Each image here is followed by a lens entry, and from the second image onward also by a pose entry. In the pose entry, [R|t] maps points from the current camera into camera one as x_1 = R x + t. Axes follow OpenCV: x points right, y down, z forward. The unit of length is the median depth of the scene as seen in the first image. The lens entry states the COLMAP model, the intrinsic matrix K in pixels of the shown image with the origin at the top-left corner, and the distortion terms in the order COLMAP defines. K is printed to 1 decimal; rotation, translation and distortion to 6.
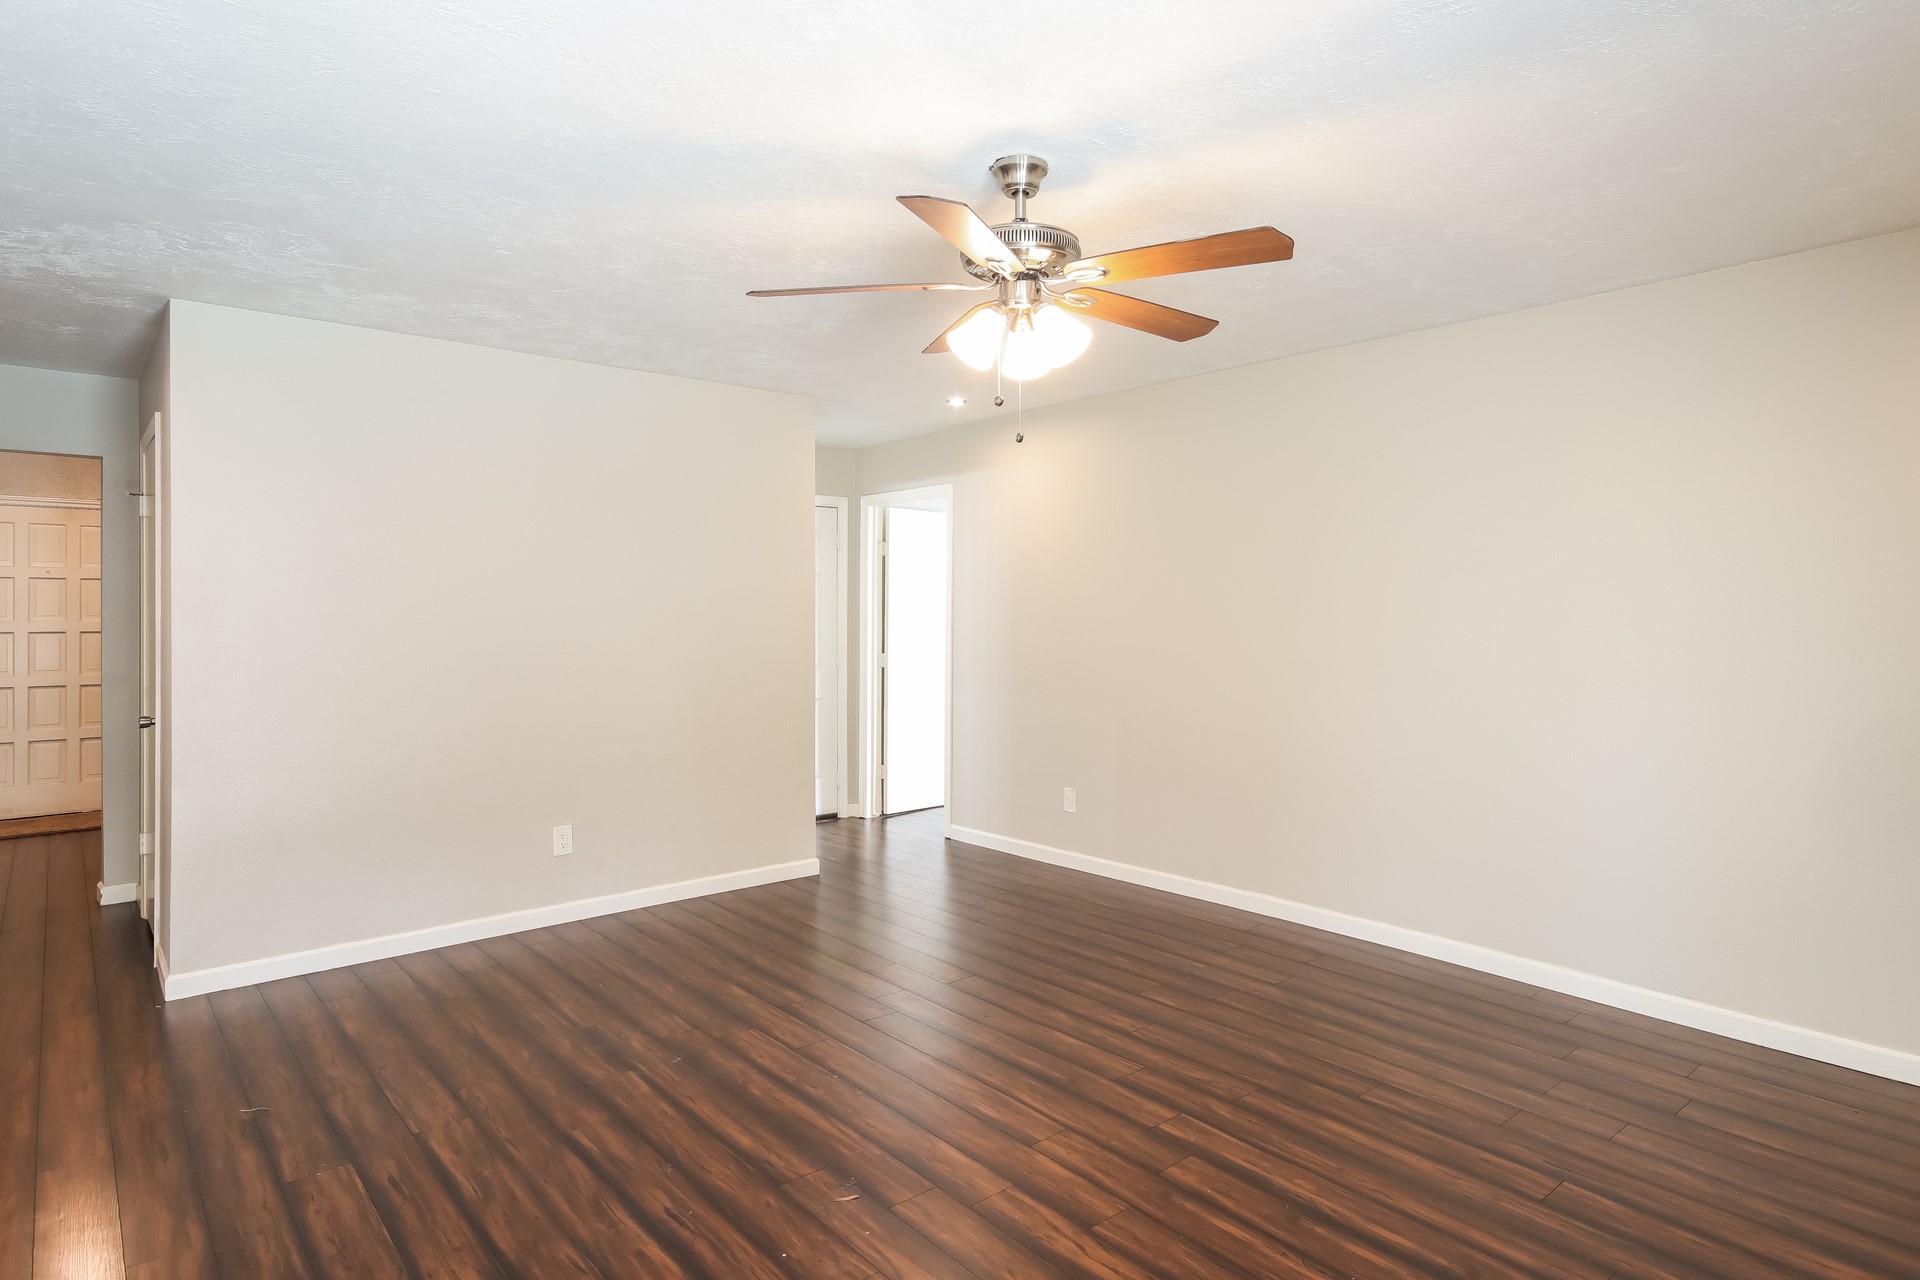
lens RADIAL K [[1049.7, 0, 953.5], [0, 1049.7, 602.3], [0, 0, 1]] dist [0.000479, 0.000076]
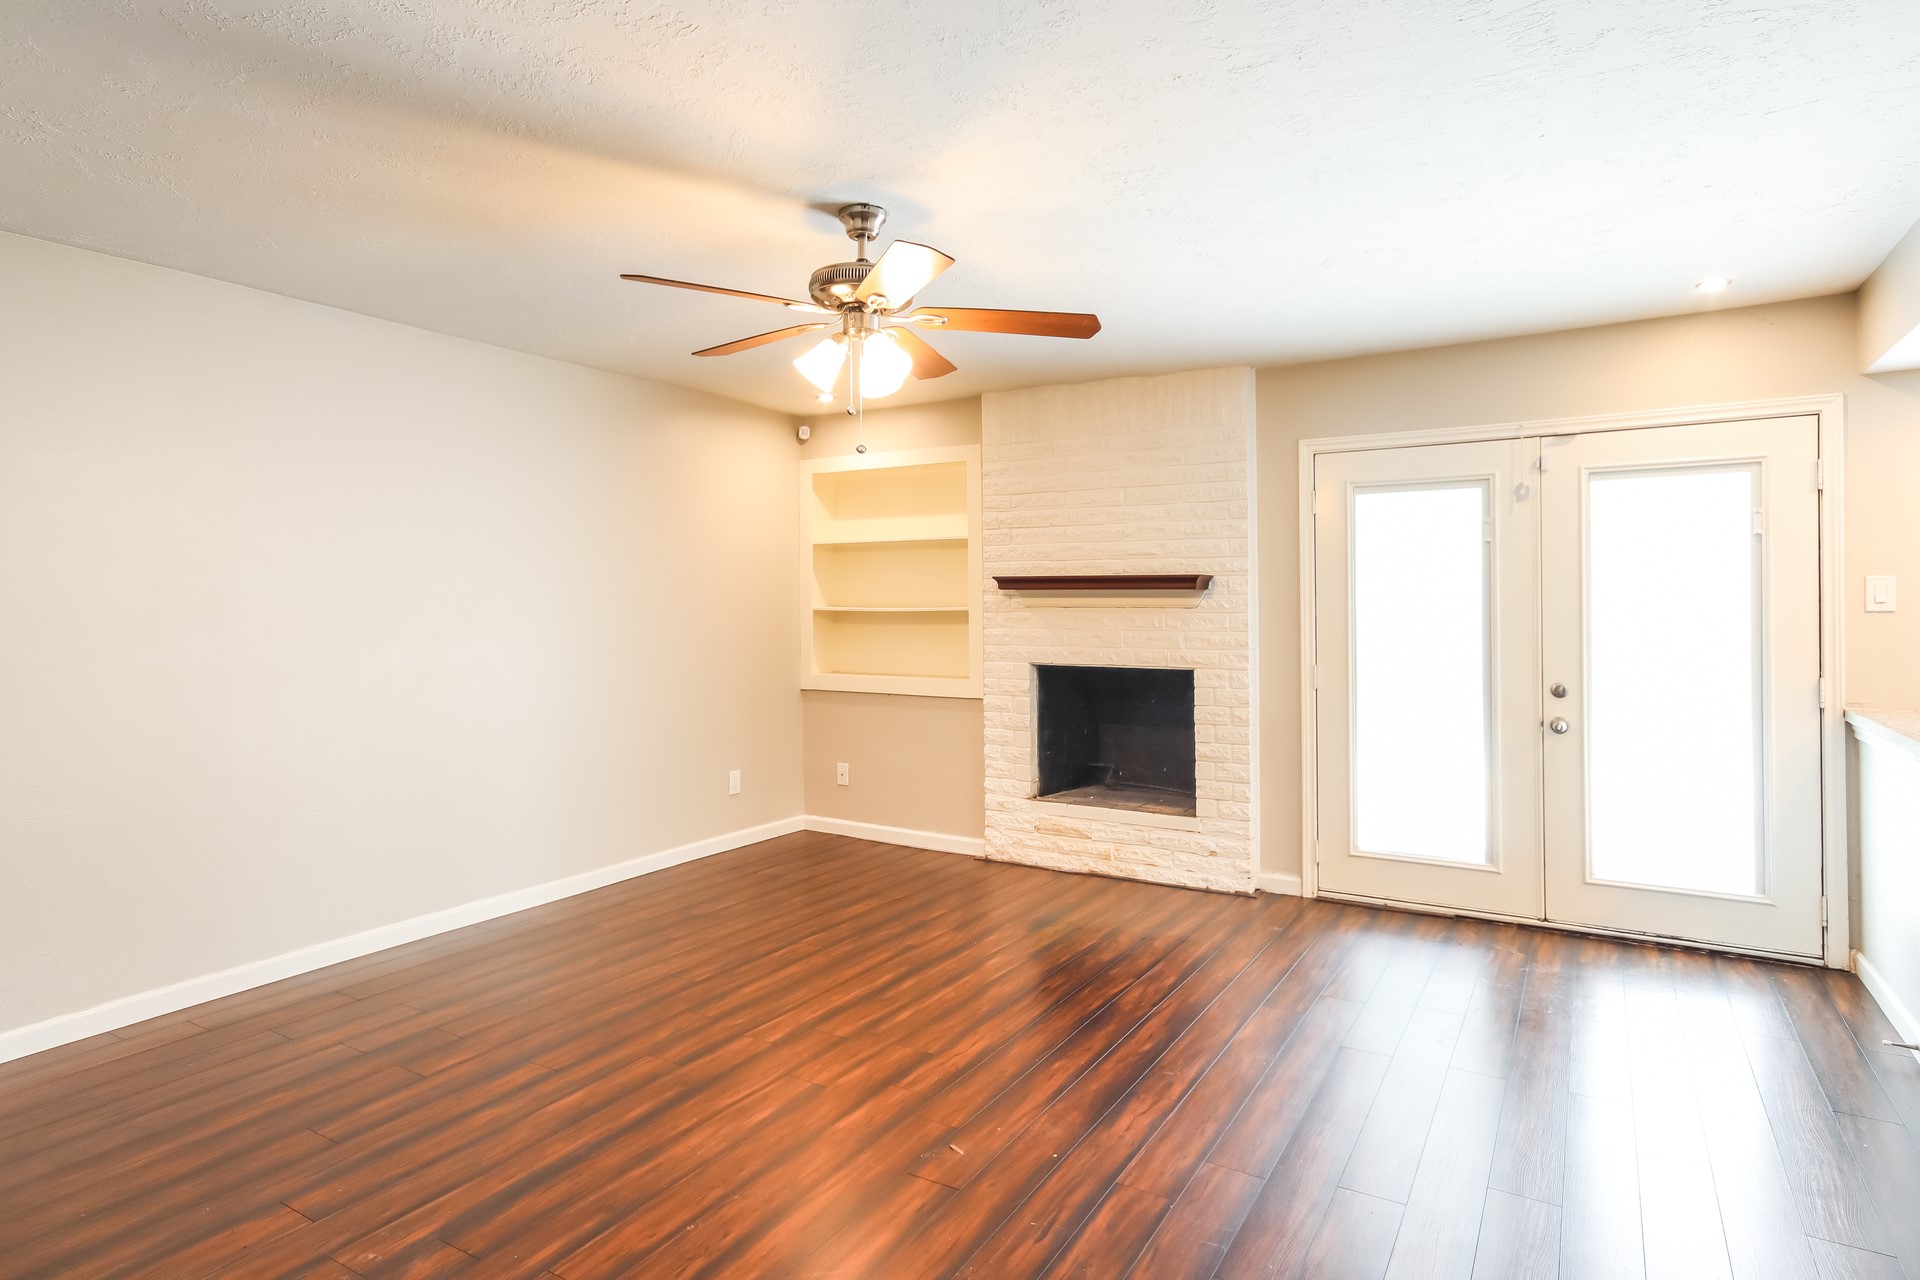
lens RADIAL K [[1049.7, 0, 953.5], [0, 1049.7, 602.3], [0, 0, 1]] dist [0.000479, 0.000076]
pose [[-0.317471, -0.005446, 0.948252, -0.981633], [-0.000104, 0.999984, 0.005709, 0.002277], [-0.948268, 0.001714, -0.317466, 1.182268]]
